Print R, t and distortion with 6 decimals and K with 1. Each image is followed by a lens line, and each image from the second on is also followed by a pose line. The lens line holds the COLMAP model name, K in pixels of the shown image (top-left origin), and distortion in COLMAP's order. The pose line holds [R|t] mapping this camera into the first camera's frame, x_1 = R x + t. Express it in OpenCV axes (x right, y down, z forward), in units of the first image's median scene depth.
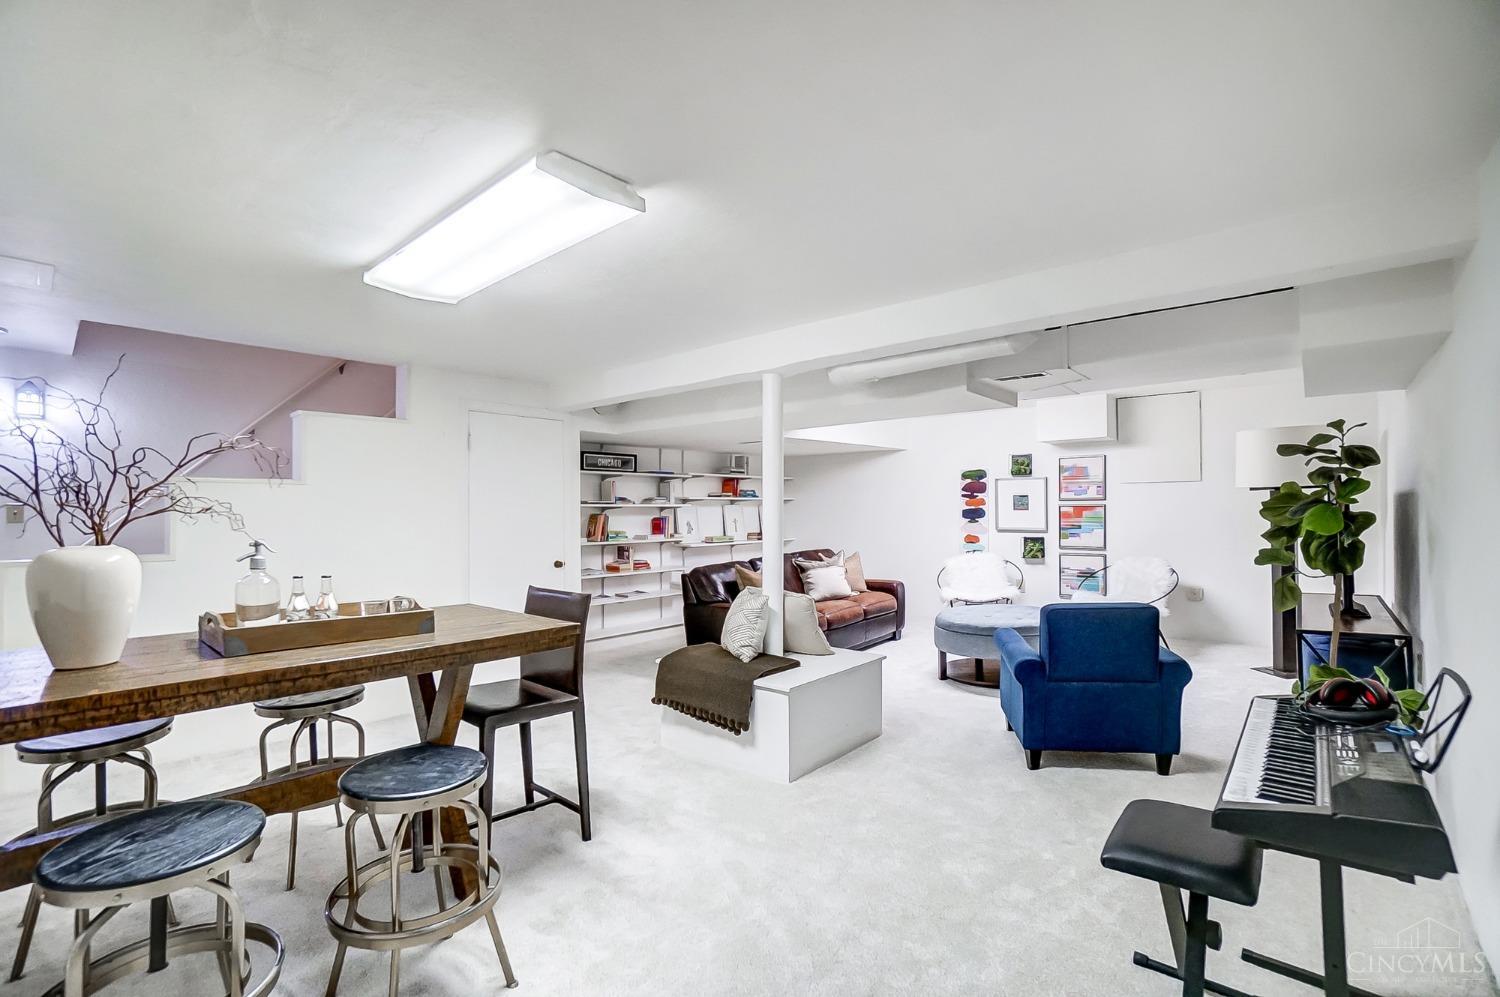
lens RADIAL K [[654.7, 0, 746.6], [0, 654.7, 501.9], [0, 0, 1]] dist [-0.001263, -0.000319]
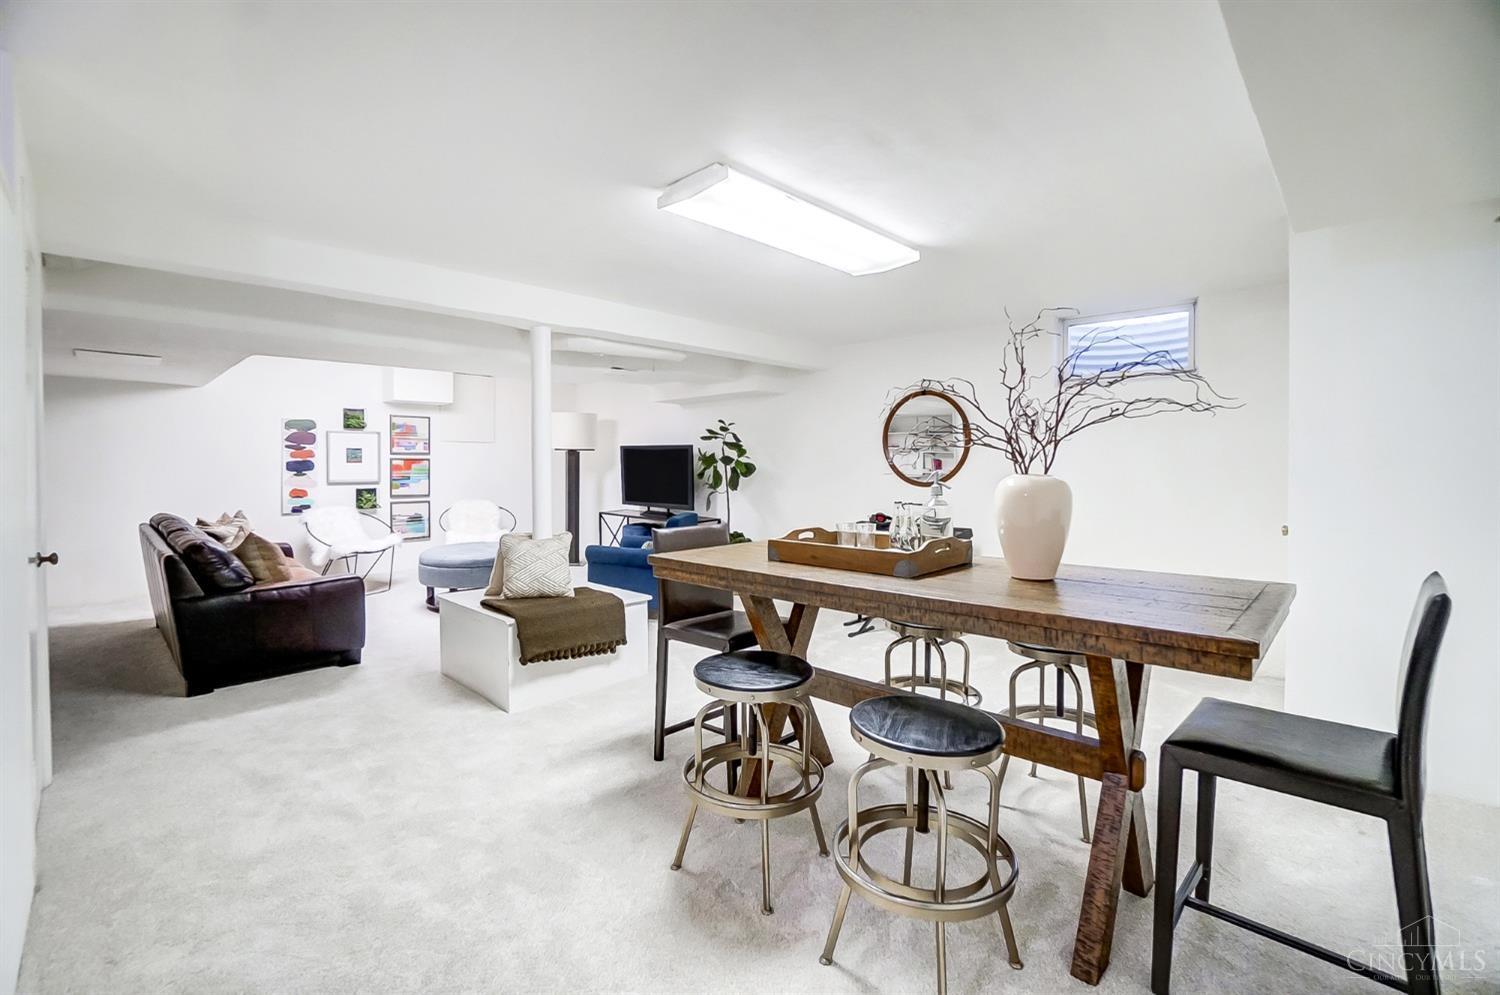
lens RADIAL K [[654.7, 0, 693.6], [0, 654.7, 471.8], [0, 0, 1]] dist [-0.001263, -0.000319]
pose [[0.145172, -0.003888, 0.989399, -0.532736], [-0.011834, 0.999914, 0.005666, 0.015088], [-0.989336, -0.012531, 0.145113, 0.332884]]
